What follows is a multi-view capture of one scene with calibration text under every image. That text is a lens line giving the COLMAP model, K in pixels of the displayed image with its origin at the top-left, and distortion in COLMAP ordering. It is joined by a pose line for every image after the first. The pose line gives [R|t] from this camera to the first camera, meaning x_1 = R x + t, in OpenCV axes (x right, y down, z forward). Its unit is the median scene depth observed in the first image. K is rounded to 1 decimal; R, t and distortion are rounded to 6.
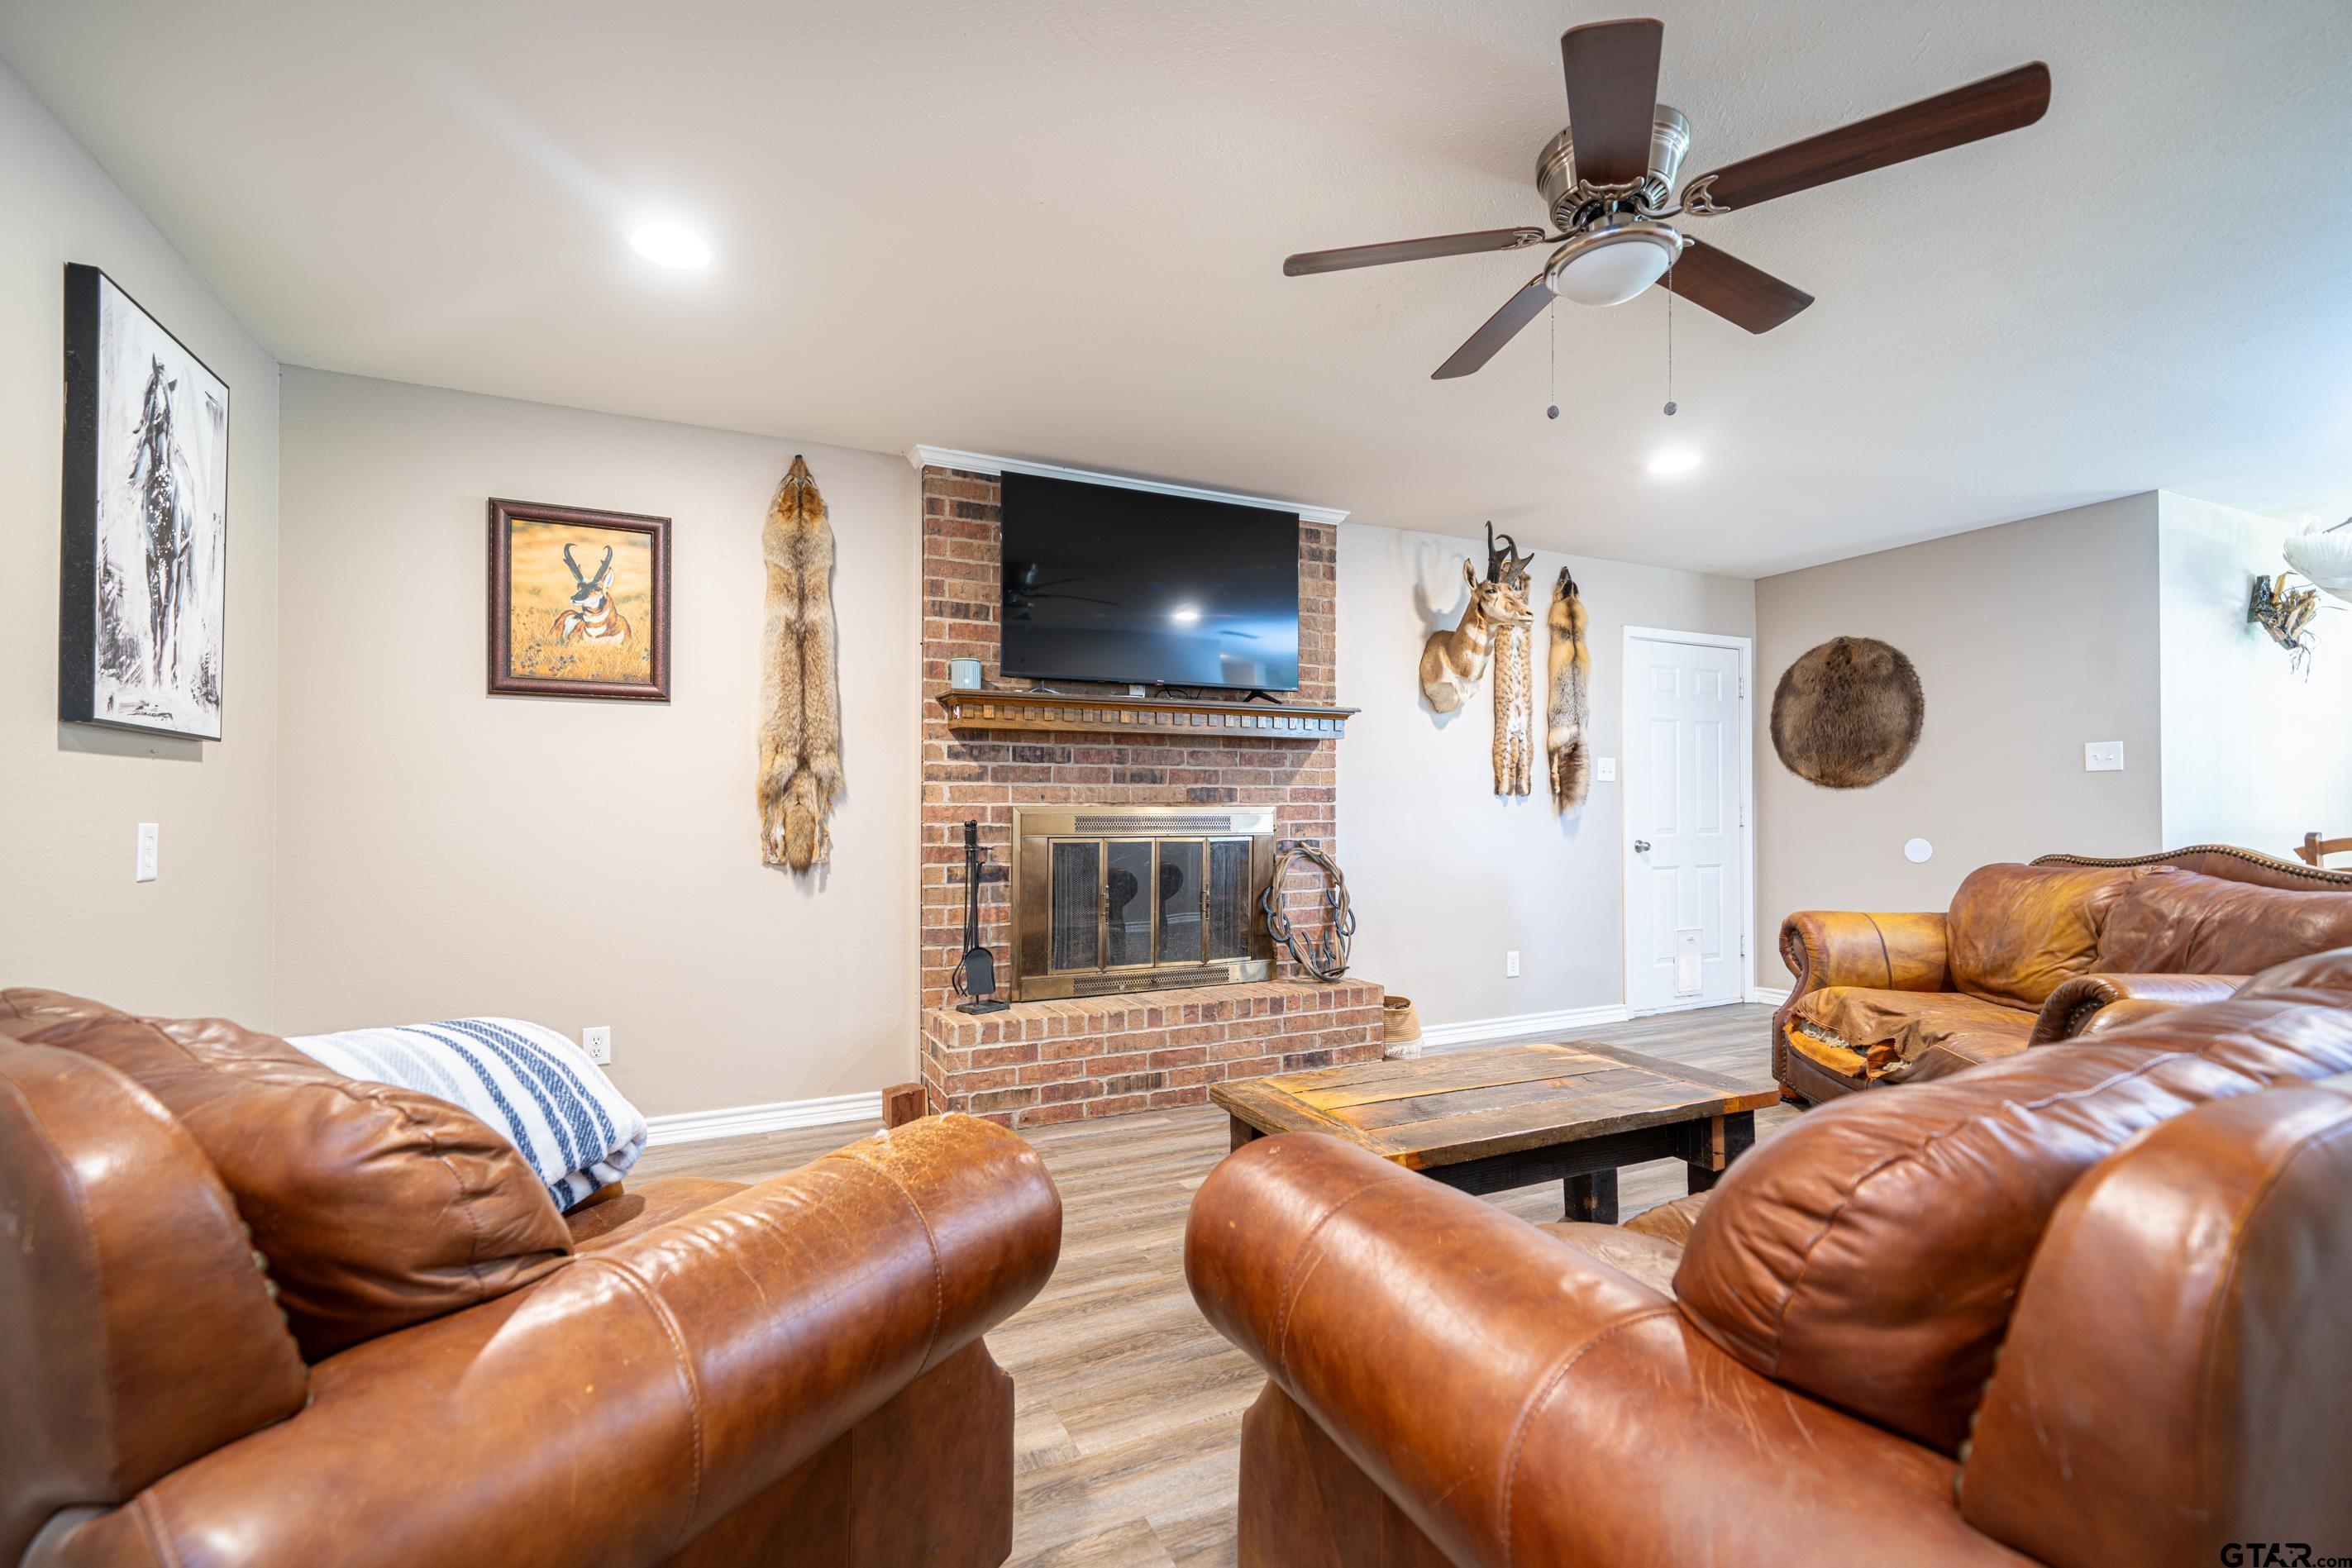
lens RADIAL K [[977.9, 0, 1150.5], [0, 977.9, 797.6], [0, 0, 1]] dist [0.004364, 0.000731]
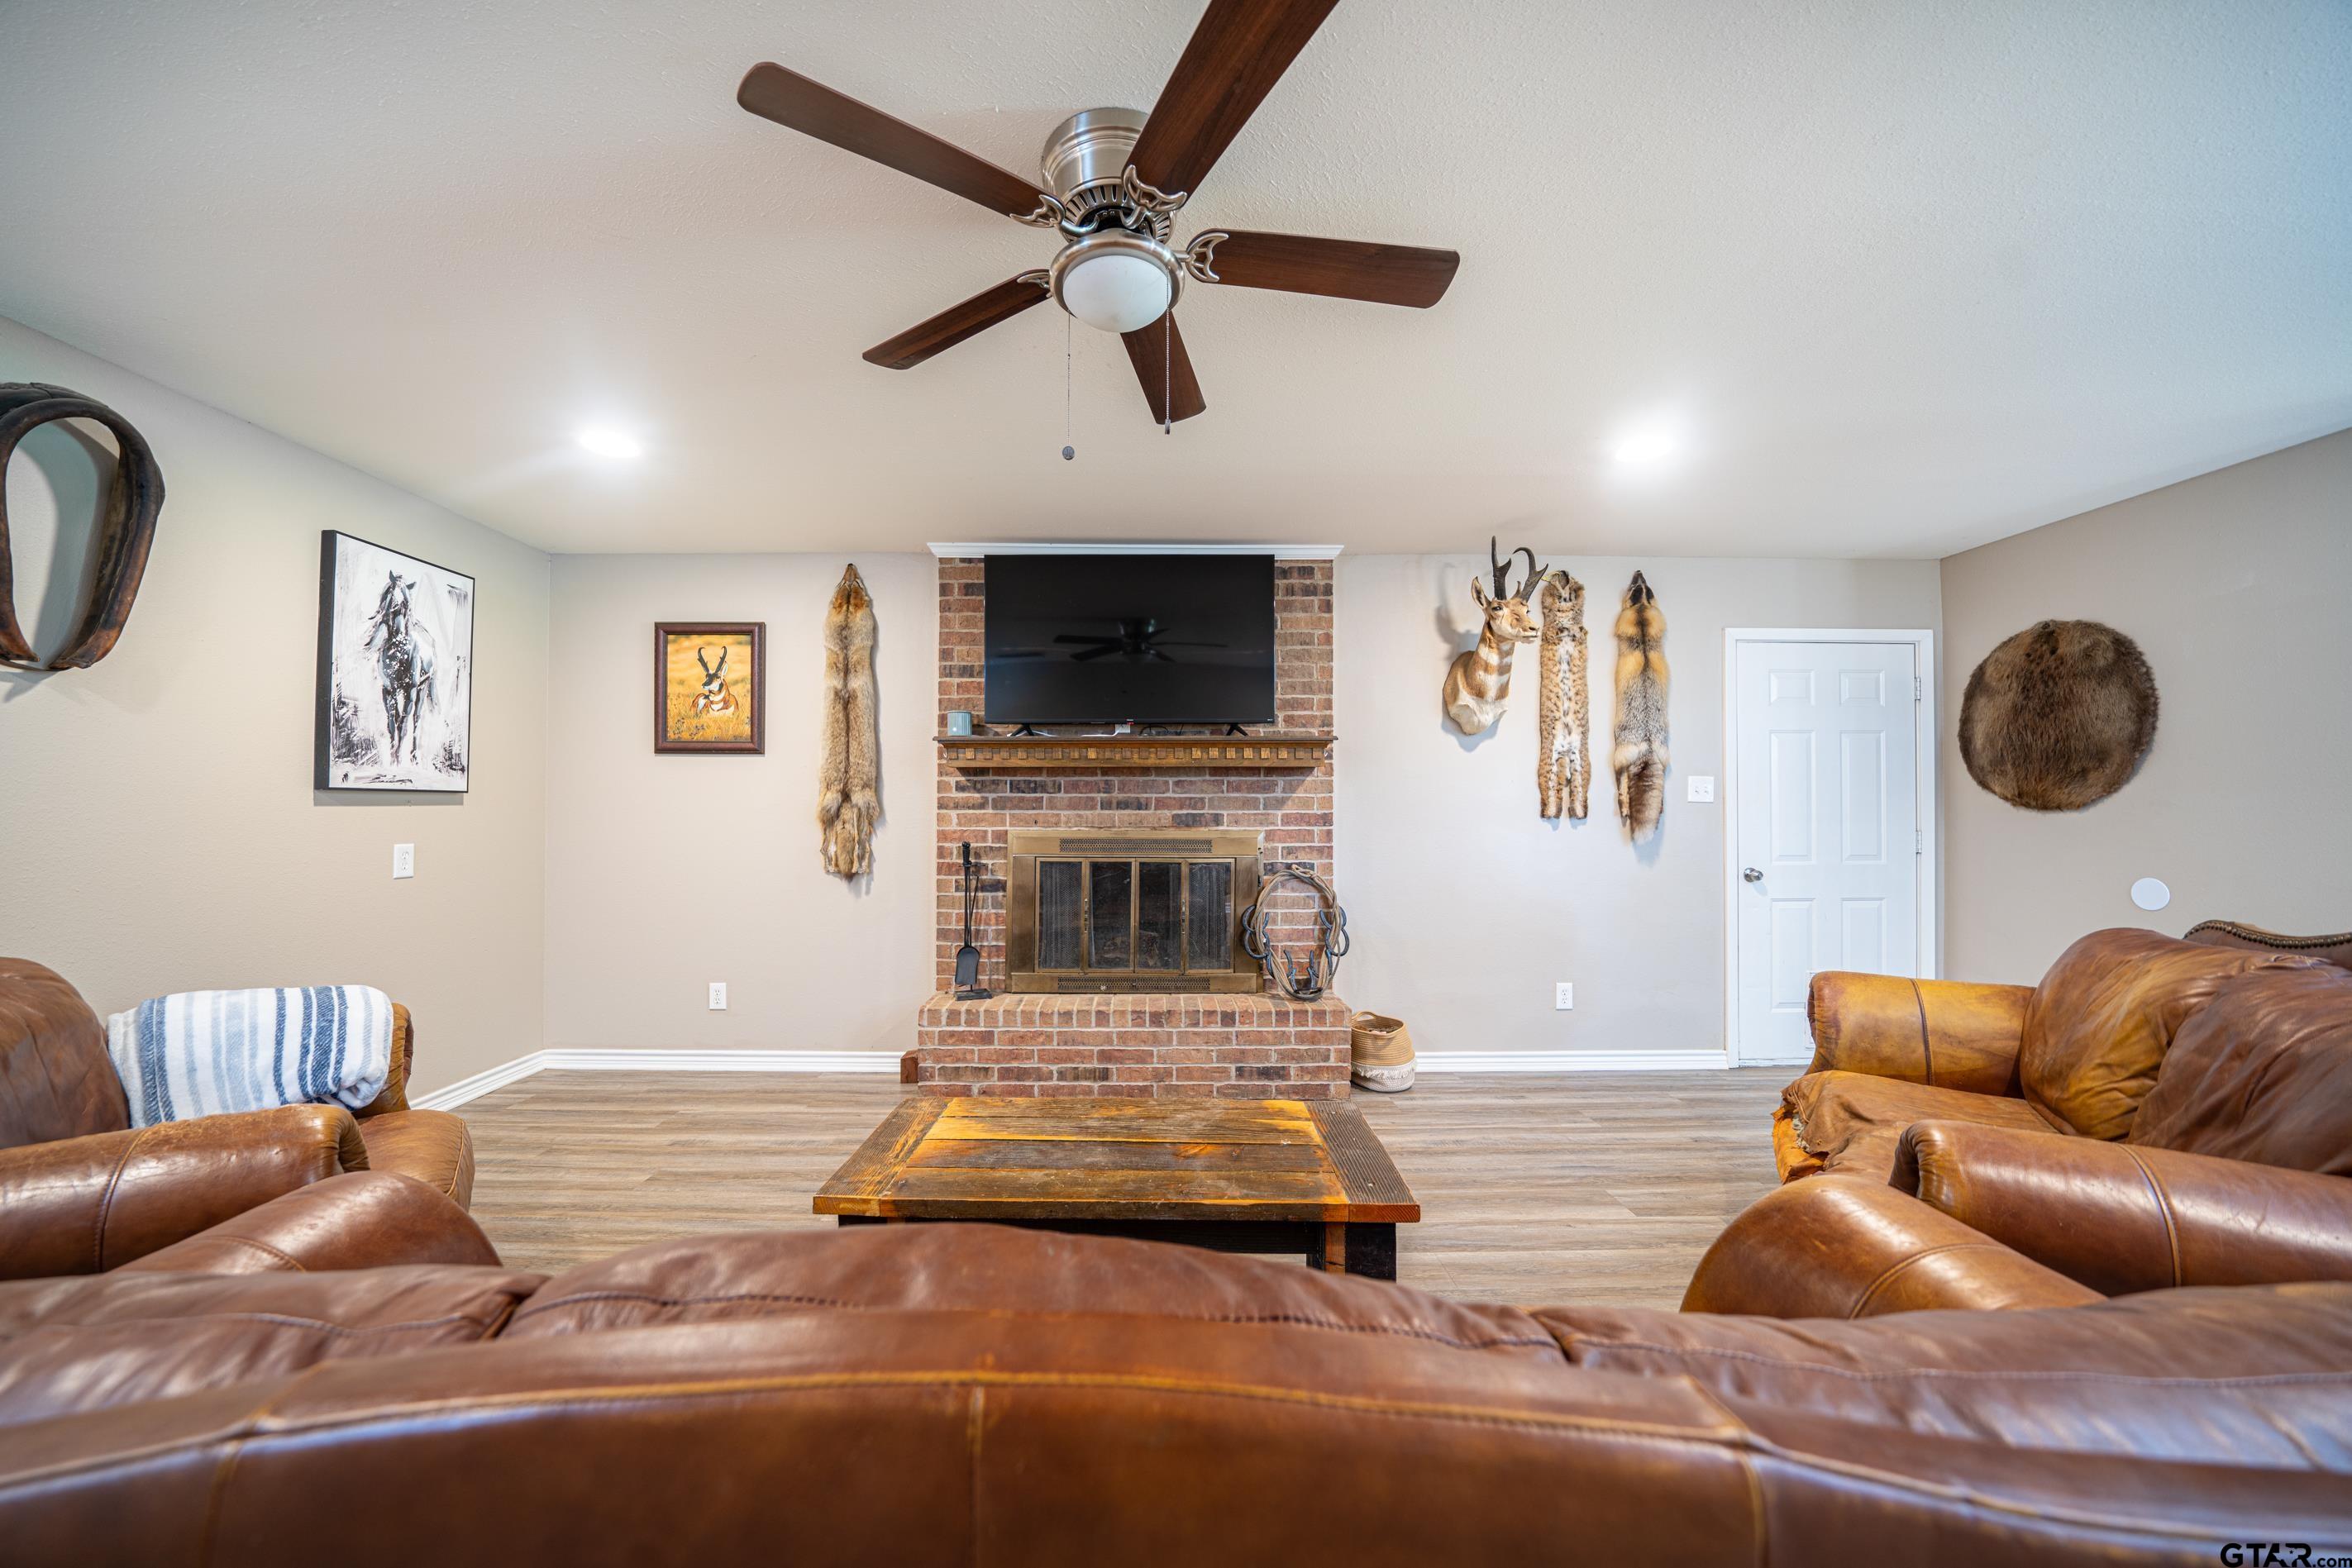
lens RADIAL K [[804.7, 0, 1151.6], [0, 804.7, 797.6], [0, 0, 1]] dist [-0.020957, 0.000427]
pose [[0.911553, -0.002294, -0.411176, 0.427838], [0.002278, 0.999997, -0.000528, -0.030182], [0.411176, -0.000456, 0.911556, 0.169200]]
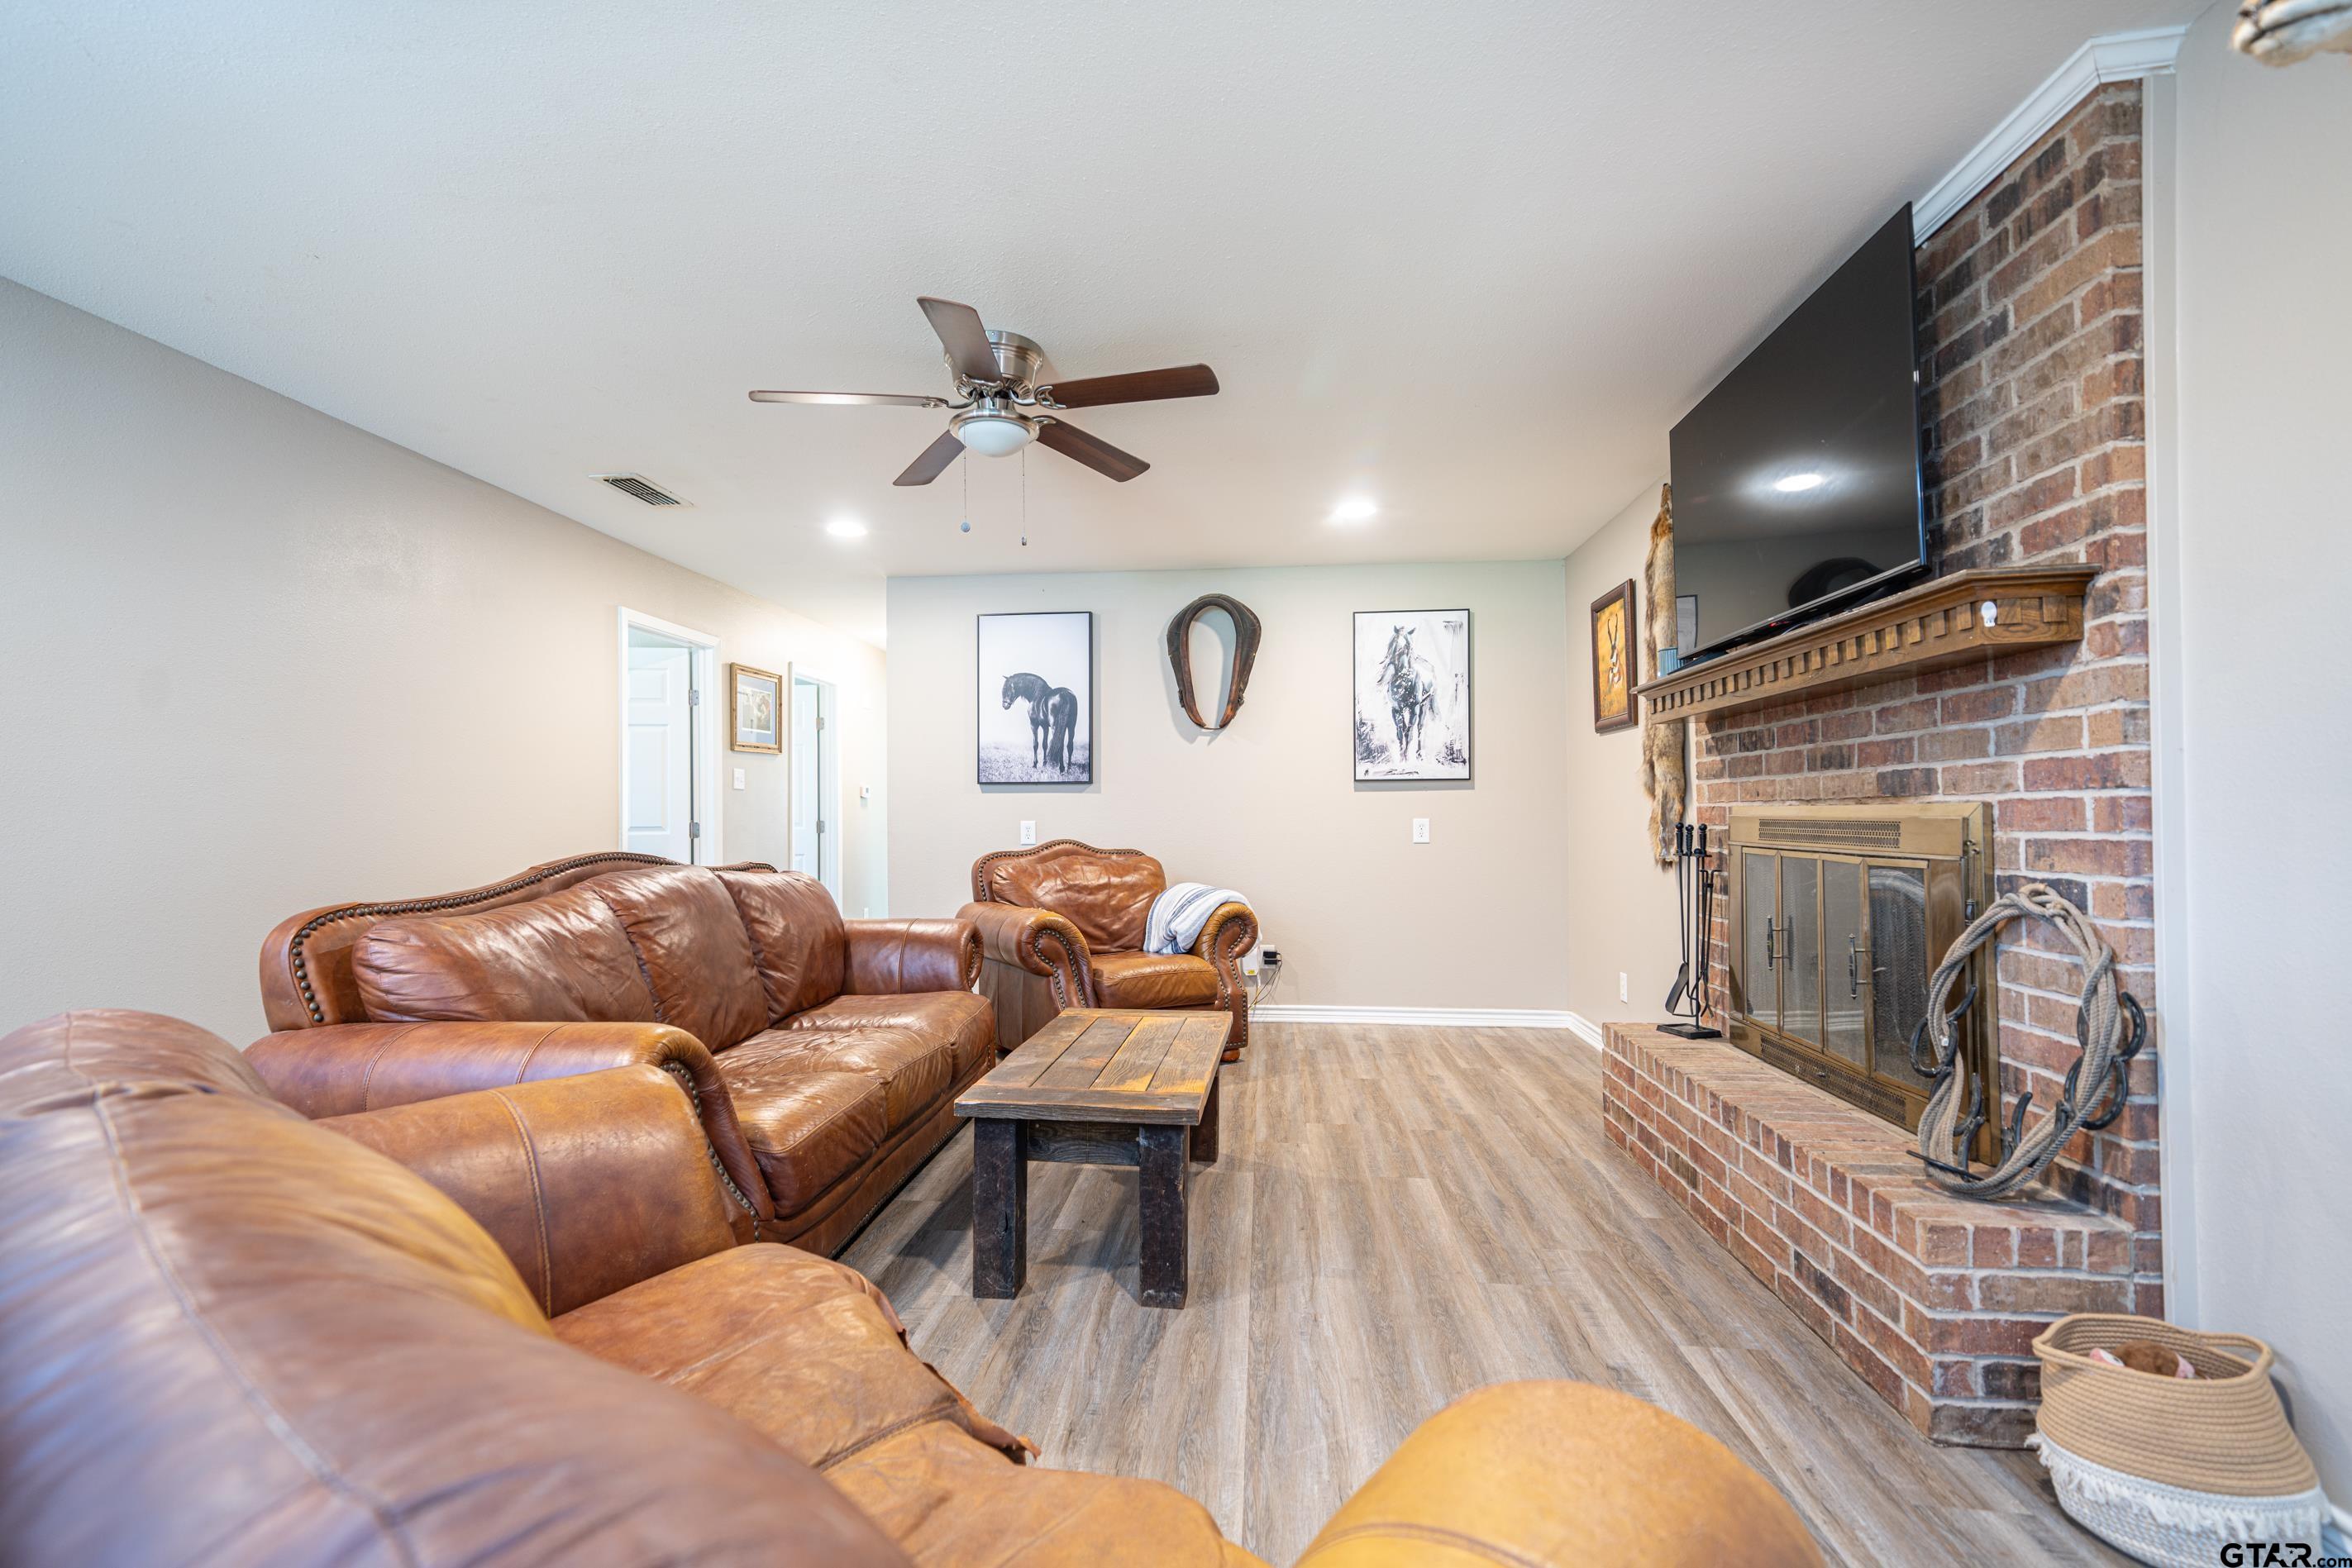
lens RADIAL K [[1070.4, 0, 1169.0], [0, 1070.4, 795.0], [0, 0, 1]] dist [0.014139, 0.000313]
pose [[-0.500158, -0.011349, -0.865860, 0.884523], [0.019920, 0.999499, -0.024607, 0.012152], [0.865705, -0.029555, -0.499682, 1.041003]]
